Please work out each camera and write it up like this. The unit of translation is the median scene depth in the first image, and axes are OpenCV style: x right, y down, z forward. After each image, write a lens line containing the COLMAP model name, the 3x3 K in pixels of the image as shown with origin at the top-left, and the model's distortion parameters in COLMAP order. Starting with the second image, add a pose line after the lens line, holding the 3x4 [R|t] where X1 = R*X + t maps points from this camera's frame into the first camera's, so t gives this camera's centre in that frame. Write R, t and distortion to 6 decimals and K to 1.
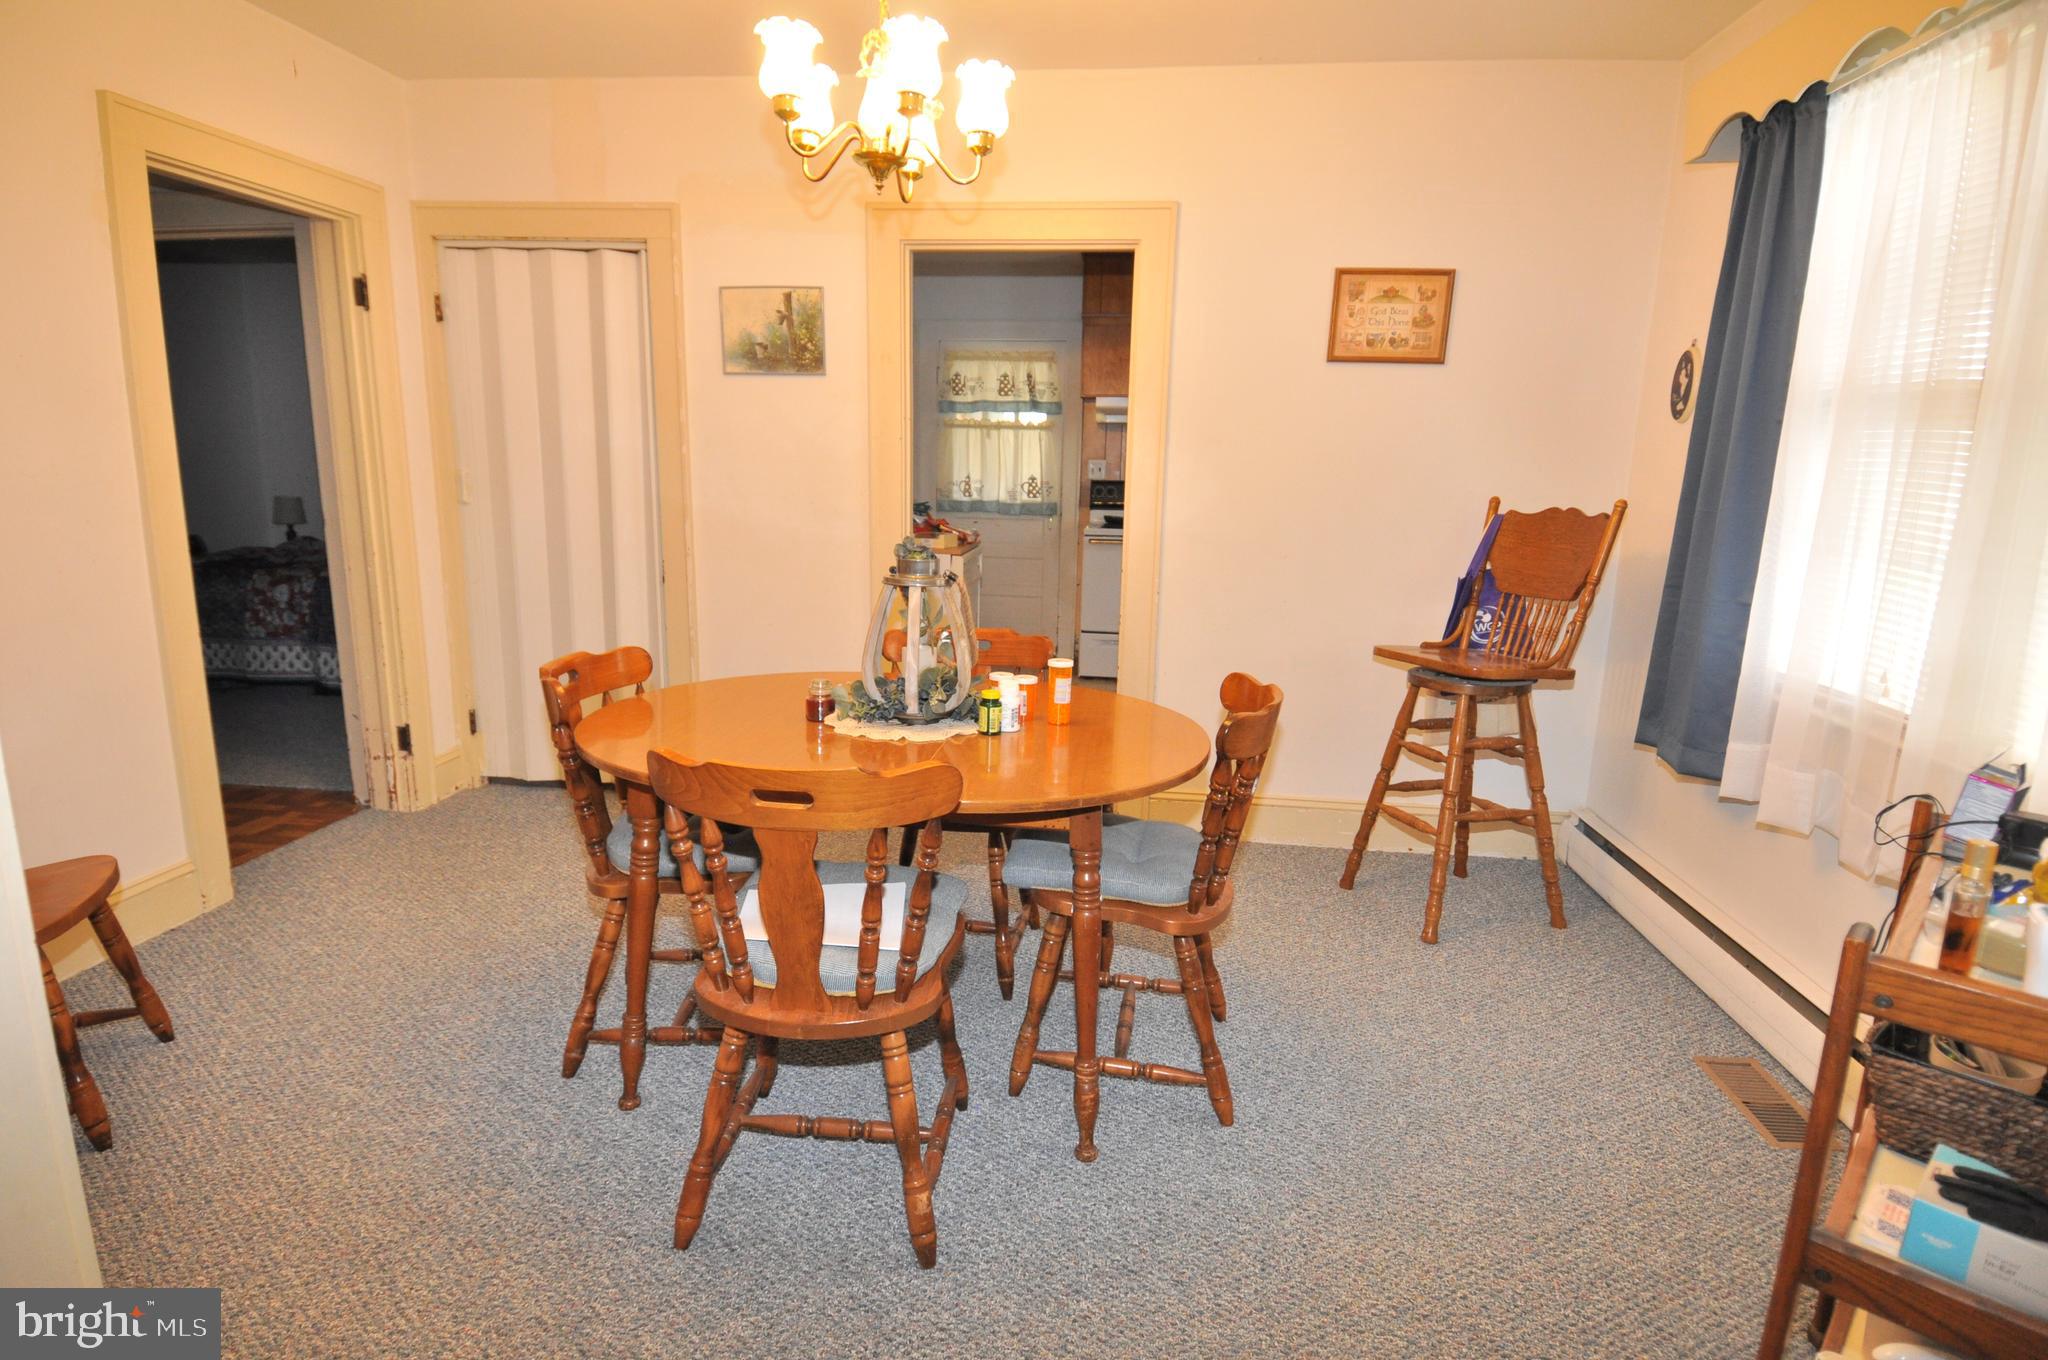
lens RADIAL K [[1061.6, 0, 1007.2], [0, 1061.6, 685.4], [0, 0, 1]] dist [0.032230, -0.033584]
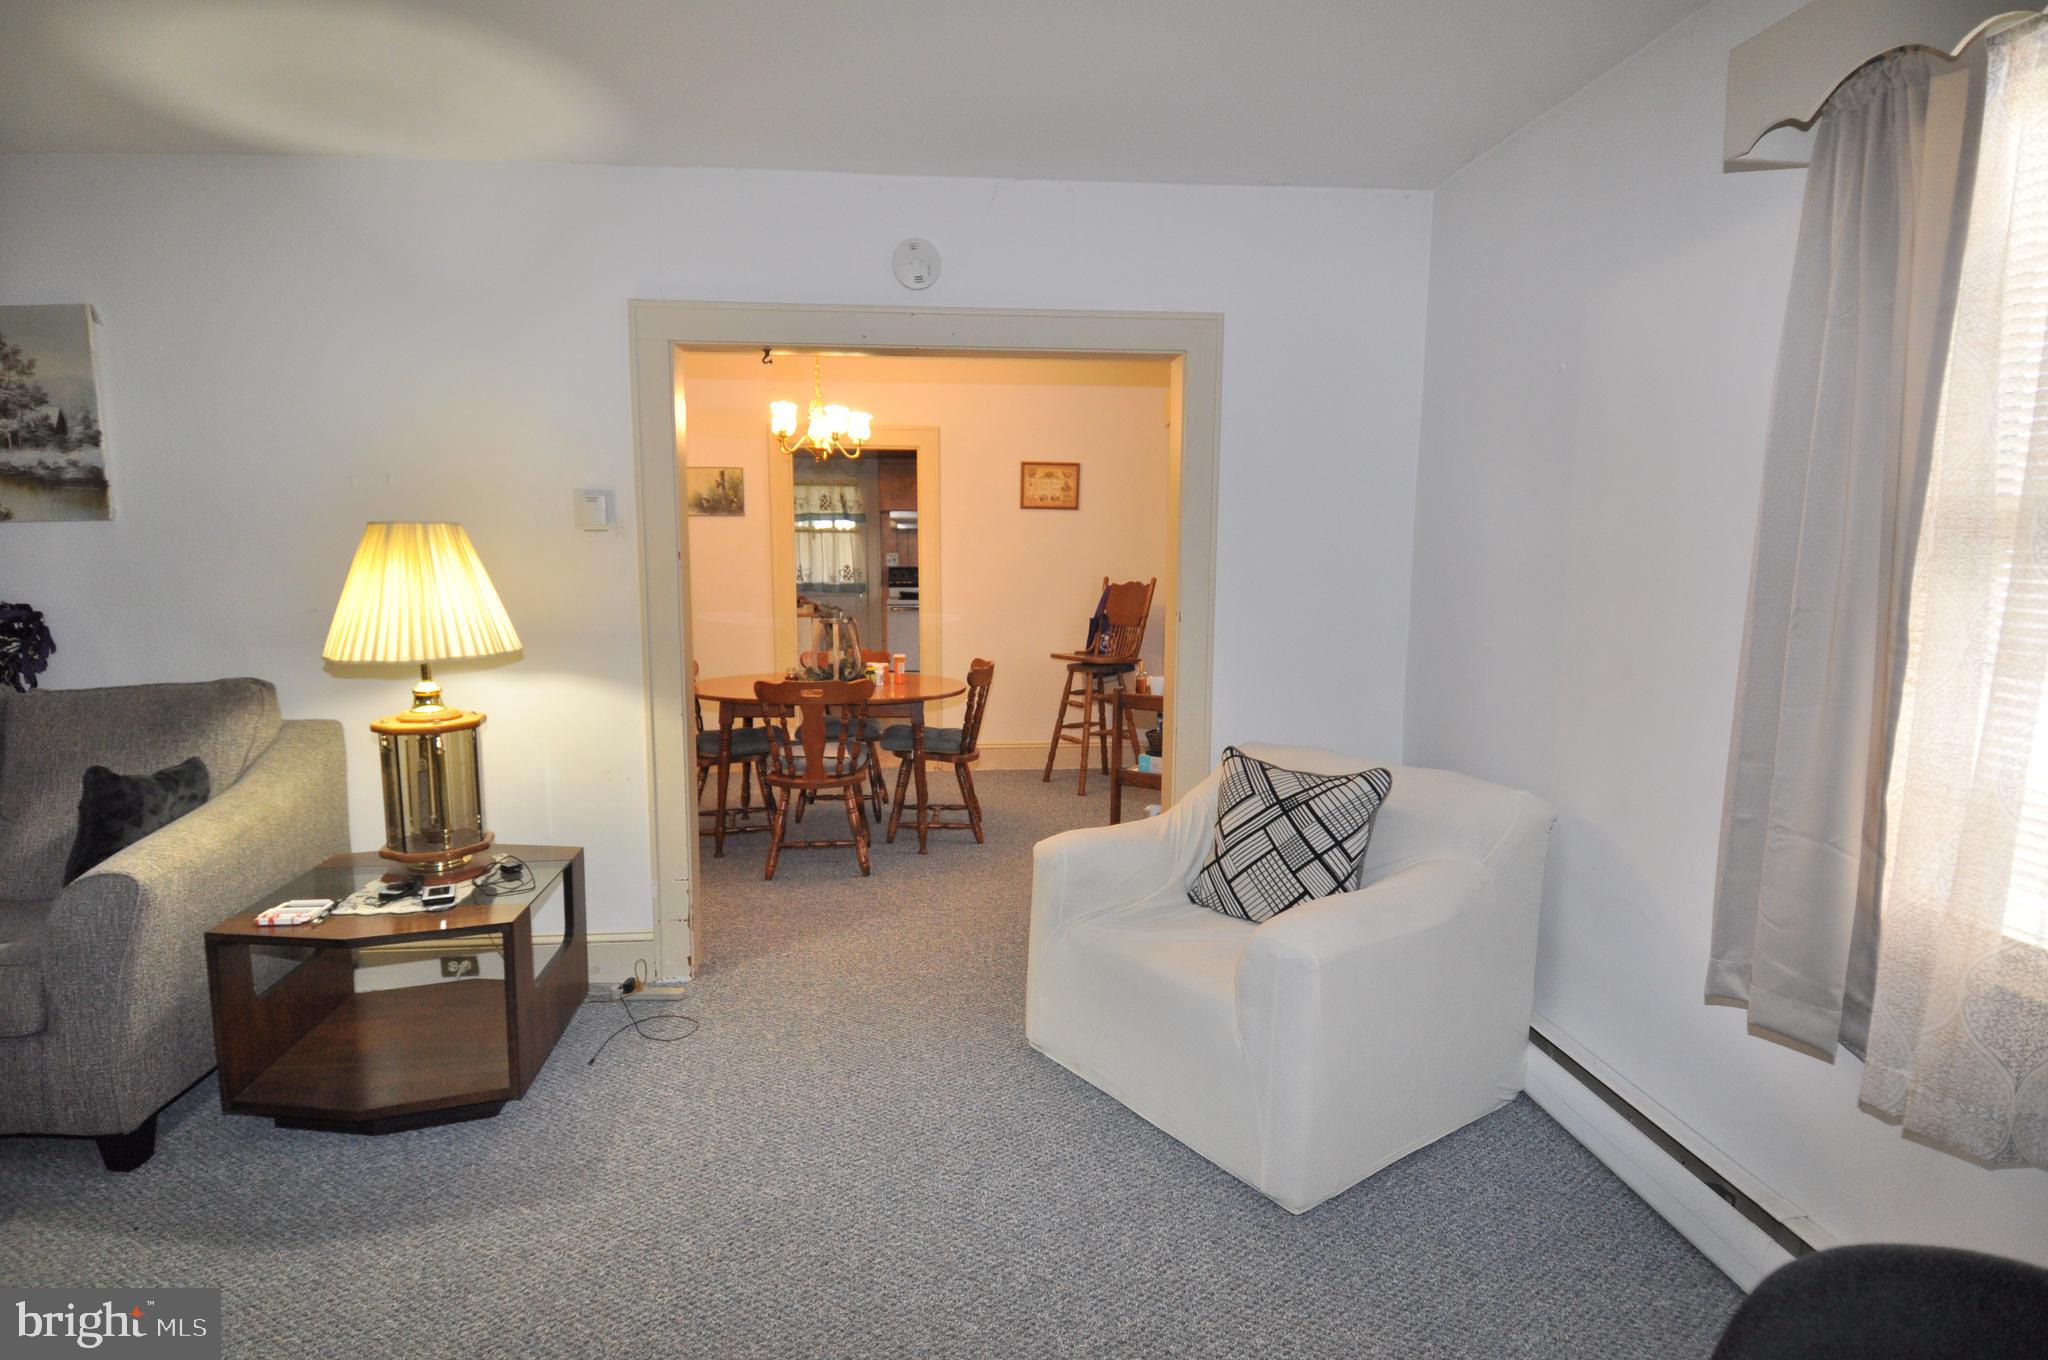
lens RADIAL K [[1061.6, 0, 1006.6], [0, 1061.6, 674.1], [0, 0, 1]] dist [0.032230, -0.033584]
pose [[0.978252, -0.043289, 0.202851, -0.124868], [0.059510, 0.995439, -0.074559, 0.133554], [-0.198698, 0.085009, 0.976367, -0.835759]]
